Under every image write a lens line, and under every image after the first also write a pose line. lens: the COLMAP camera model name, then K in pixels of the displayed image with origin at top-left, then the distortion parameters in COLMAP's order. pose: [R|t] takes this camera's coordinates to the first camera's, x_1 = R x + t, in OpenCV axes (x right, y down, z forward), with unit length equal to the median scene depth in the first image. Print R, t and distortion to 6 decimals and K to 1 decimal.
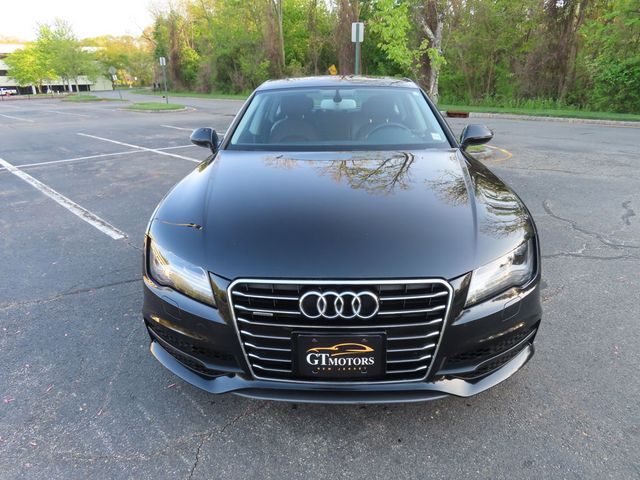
lens RADIAL K [[458.5, 0, 322.9], [0, 458.5, 239.8], [0, 0, 1]] dist [-0.012957, 0.011176]
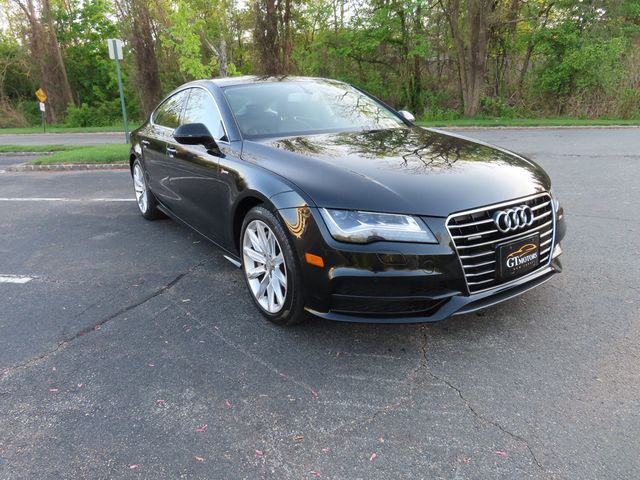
lens RADIAL K [[458.5, 0, 317.7], [0, 458.5, 238.4], [0, 0, 1]] dist [-0.012957, 0.011176]
pose [[0.818463, -0.183883, 0.544339, -1.138037], [0.212948, 0.977014, 0.009858, 0.059318], [-0.533640, 0.107848, 0.838807, 0.180705]]
